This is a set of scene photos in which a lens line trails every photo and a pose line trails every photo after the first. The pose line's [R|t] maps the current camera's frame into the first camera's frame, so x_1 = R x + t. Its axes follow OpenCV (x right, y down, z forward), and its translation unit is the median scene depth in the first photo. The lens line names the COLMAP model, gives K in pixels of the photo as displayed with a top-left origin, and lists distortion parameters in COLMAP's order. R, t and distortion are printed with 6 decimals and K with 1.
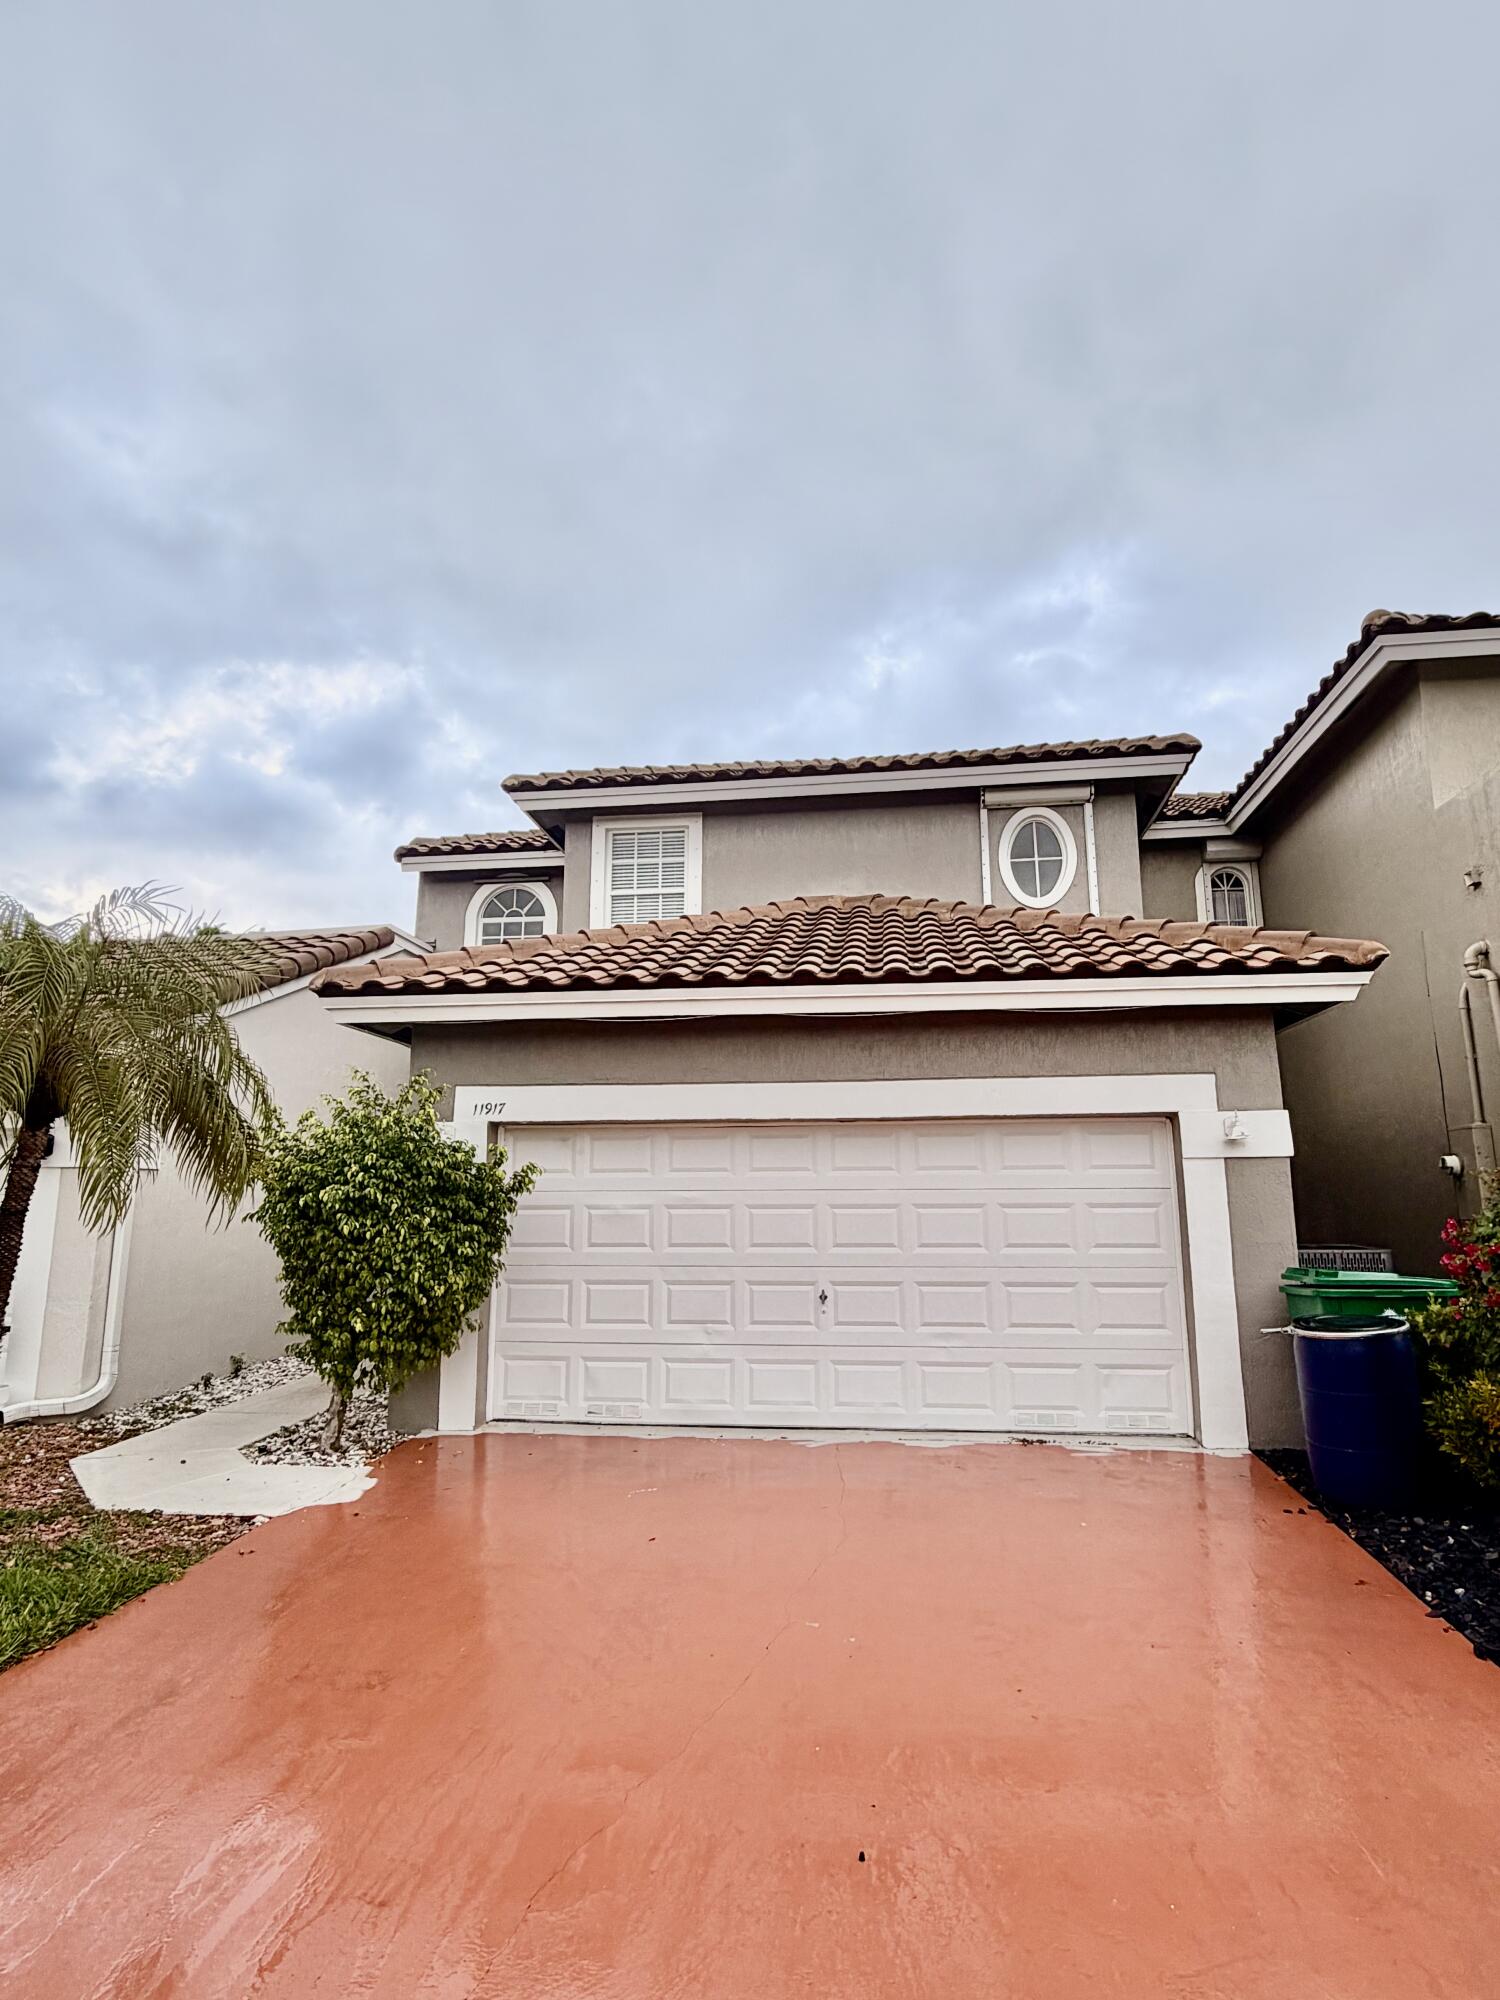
lens RADIAL K [[1069.5, 0, 753.6], [0, 1069.5, 998.6], [0, 0, 1]] dist [0.000727, 0.000359]
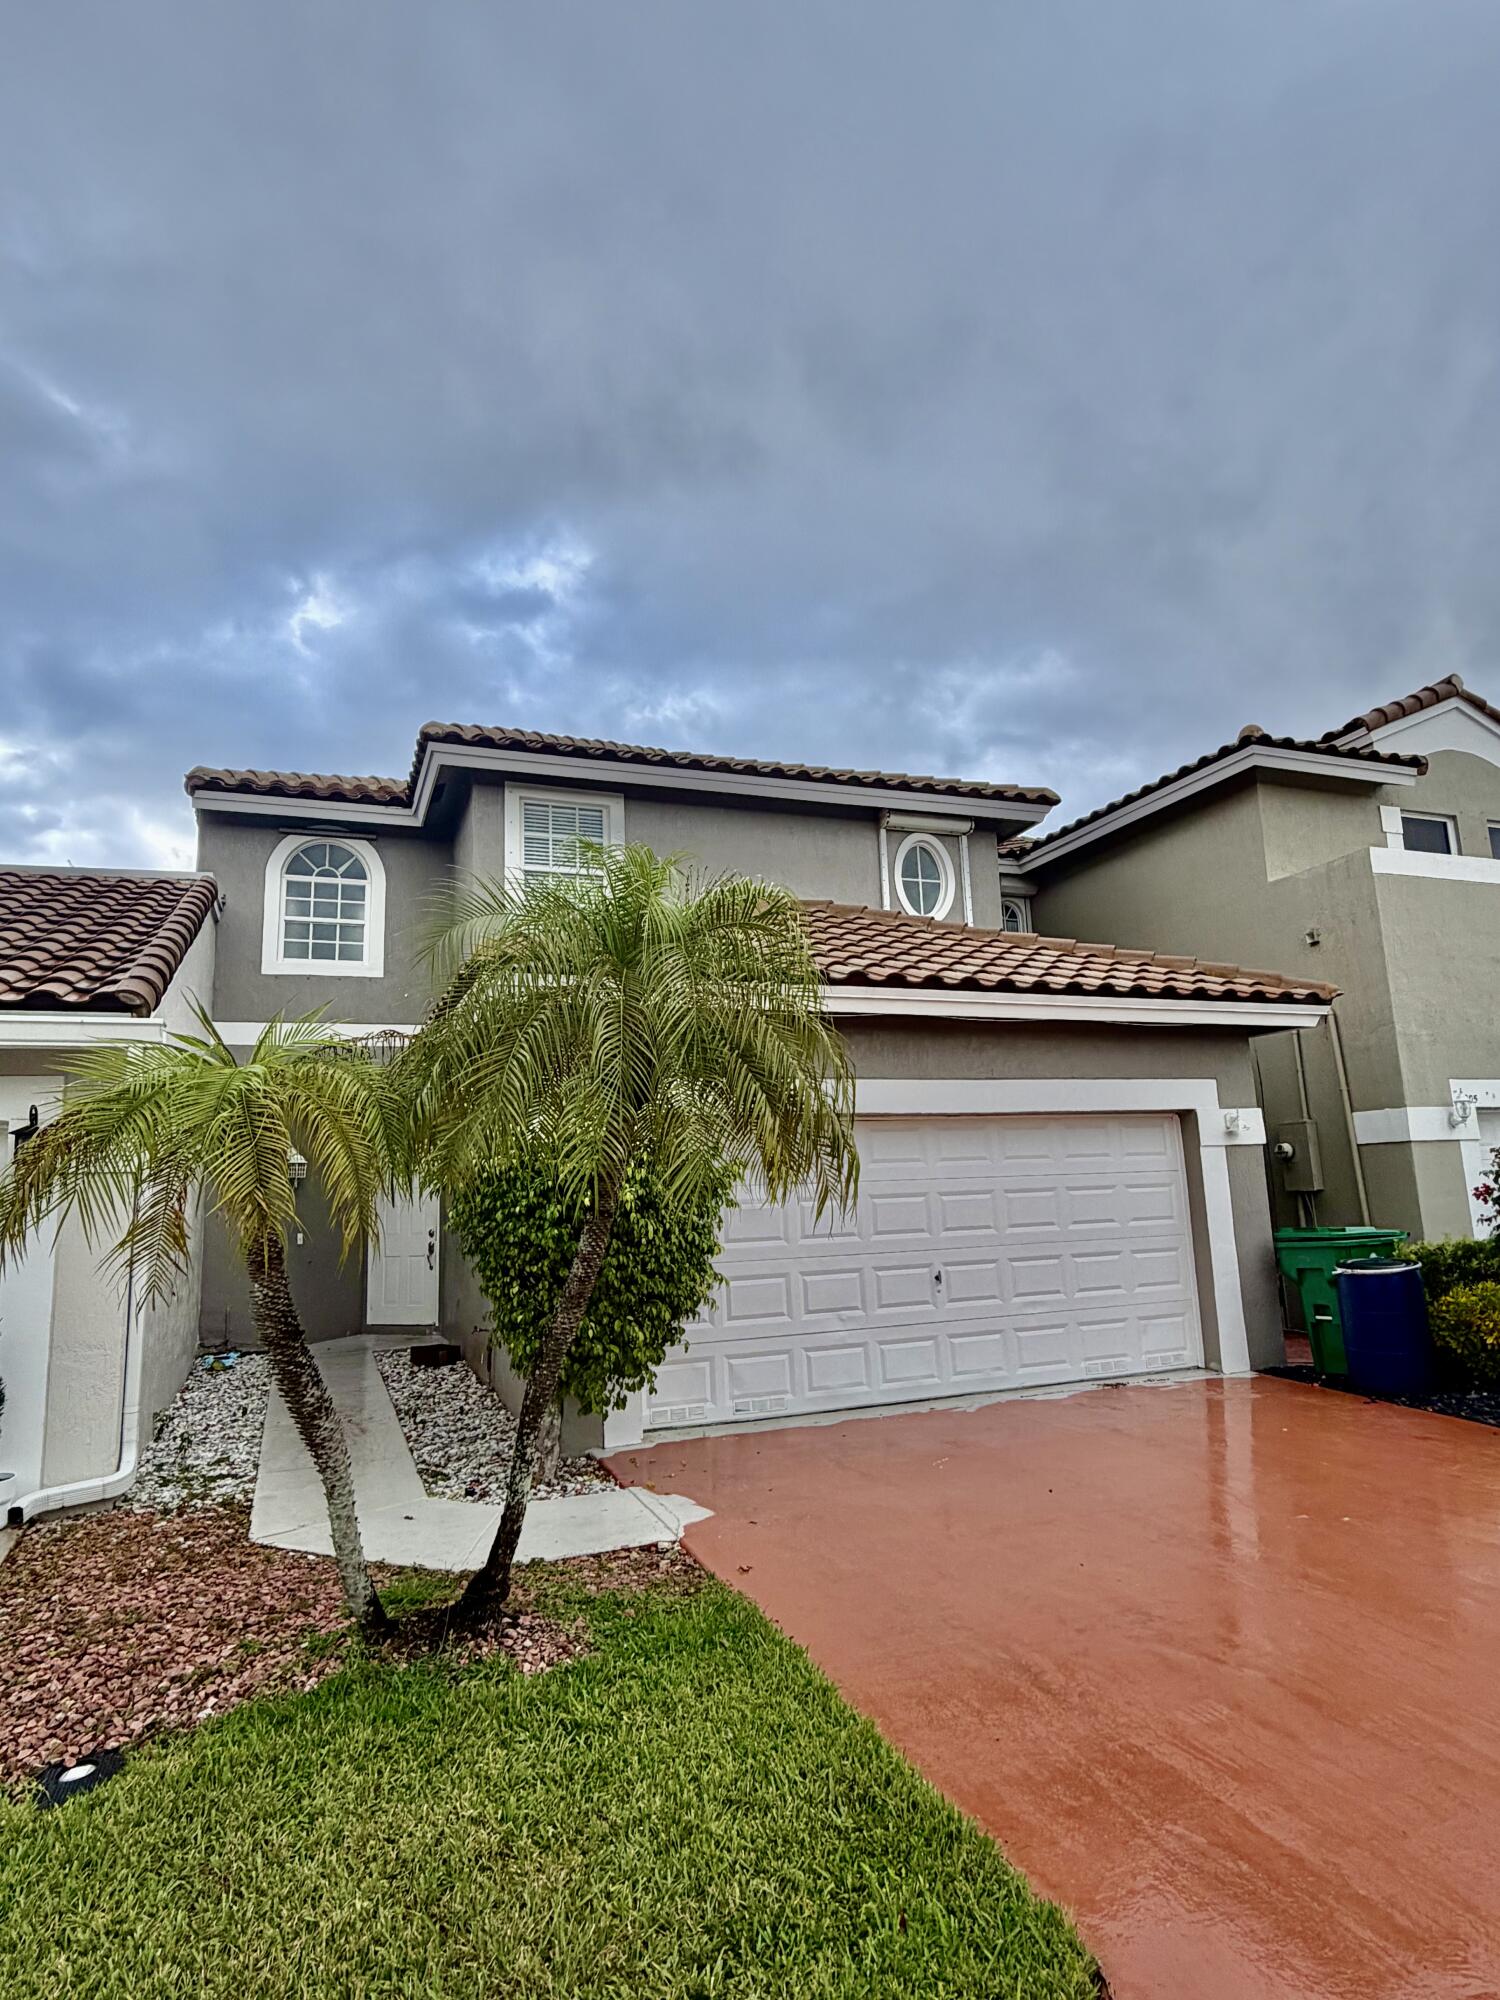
lens RADIAL K [[1136.3, 0, 751.7], [0, 1136.3, 994.4], [0, 0, 1]] dist [0.004387, -0.000726]
pose [[0.876222, 0.055622, 0.478687, -0.450906], [-0.056157, 0.998335, -0.013210, 0.012284], [-0.478624, -0.015307, 0.877886, 0.055566]]
